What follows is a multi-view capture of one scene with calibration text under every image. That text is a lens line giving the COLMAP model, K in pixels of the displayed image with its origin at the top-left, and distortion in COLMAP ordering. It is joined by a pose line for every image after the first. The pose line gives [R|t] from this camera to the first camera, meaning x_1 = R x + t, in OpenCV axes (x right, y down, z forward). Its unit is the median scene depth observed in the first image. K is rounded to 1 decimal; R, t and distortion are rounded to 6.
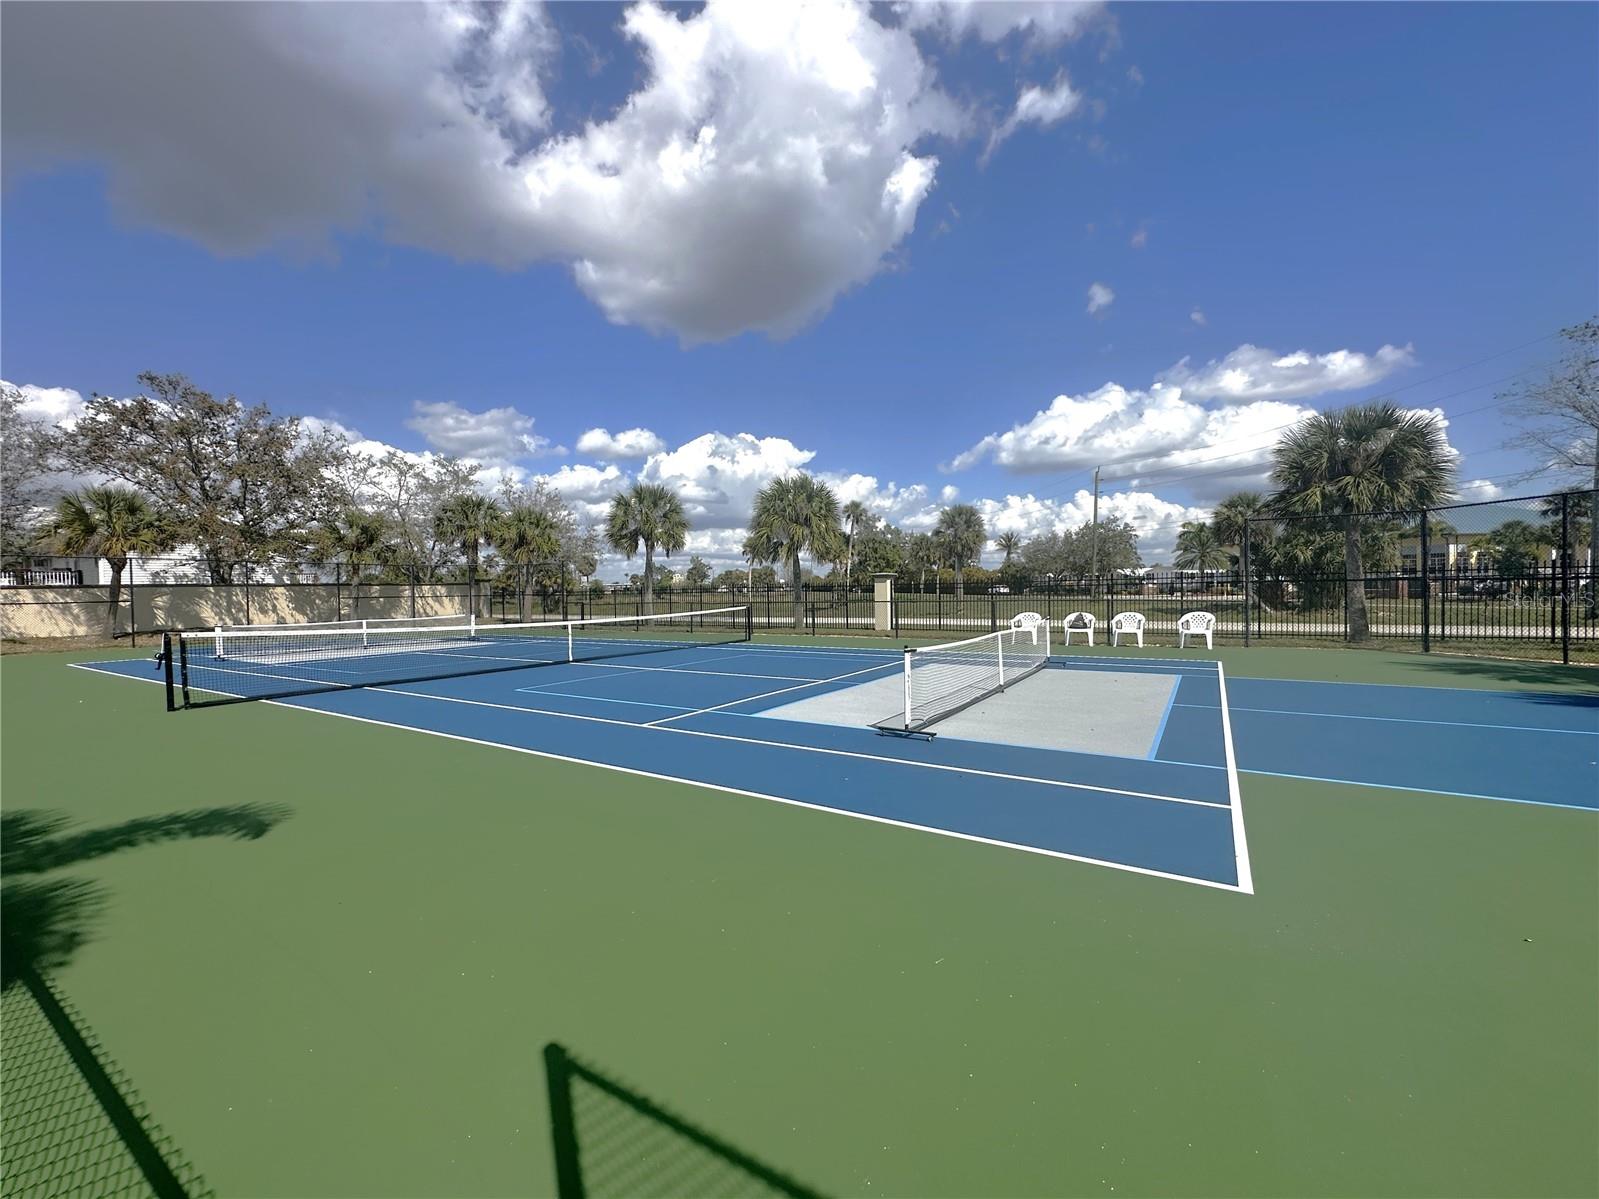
lens RADIAL K [[655.9, 0, 799.5], [0, 655.9, 599.5], [0, 0, 1]] dist [-0.002049, 0.000193]
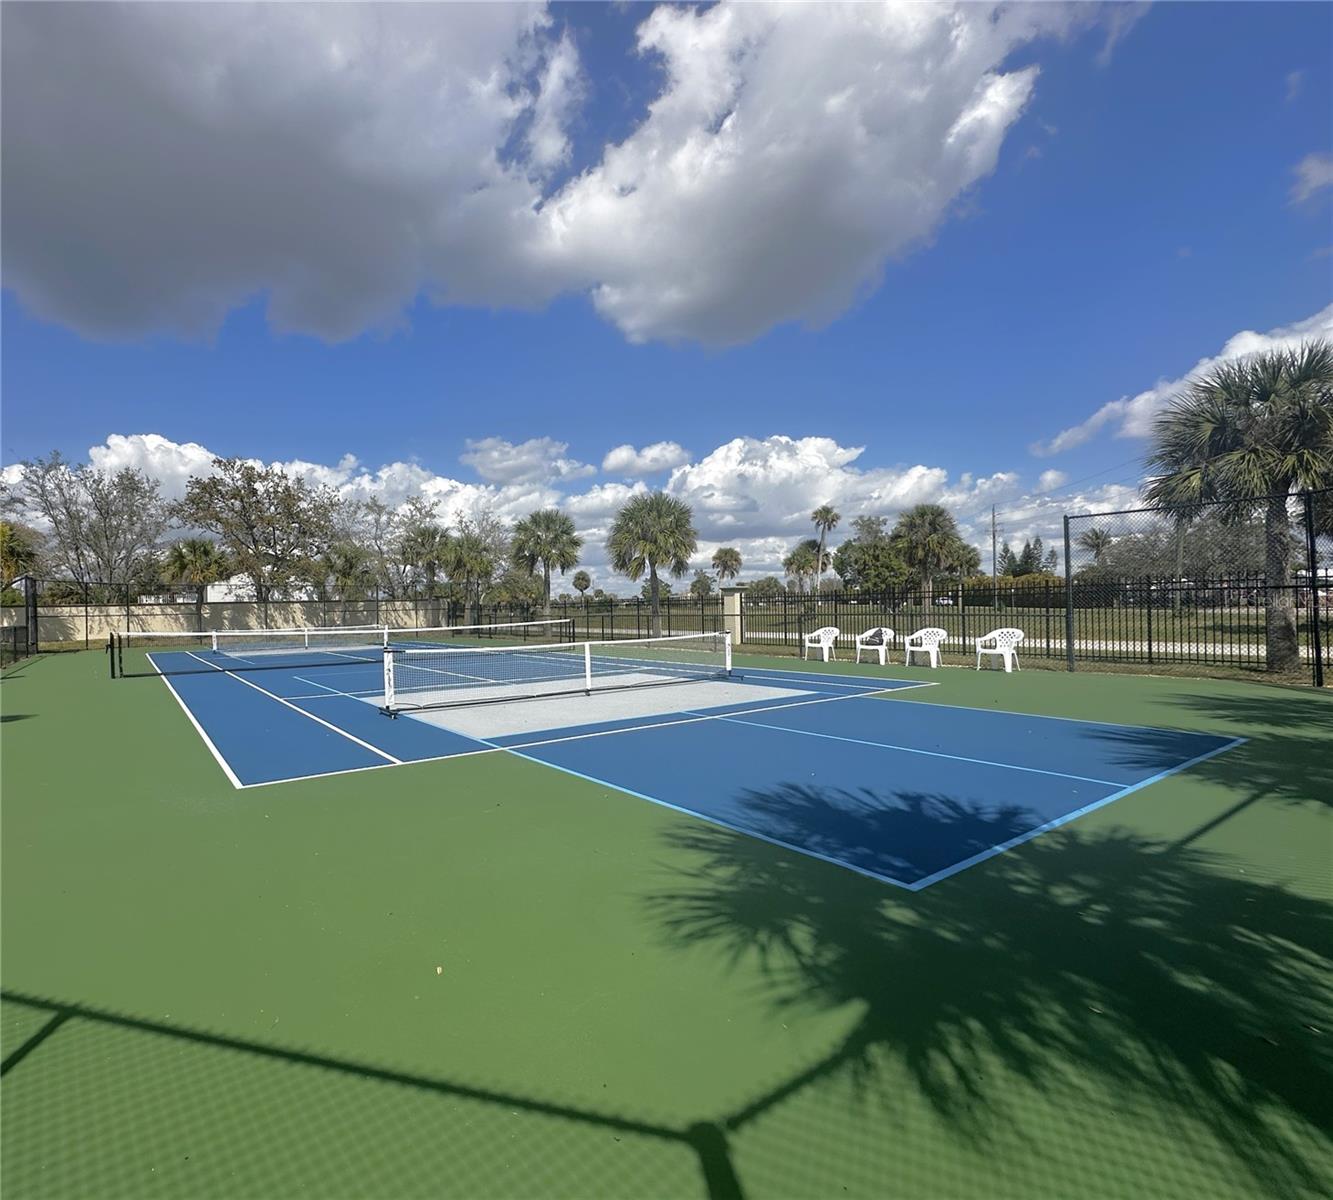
lens RADIAL K [[735.6, 0, 667.7], [0, 735.6, 625.9], [0, 0, 1]] dist [0.046969, -0.050422]
pose [[0.909265, 0.008815, -0.416124, 0.254563], [-0.000558, 0.999801, 0.019960, -0.001639], [0.416217, -0.017917, 0.909089, -0.036749]]
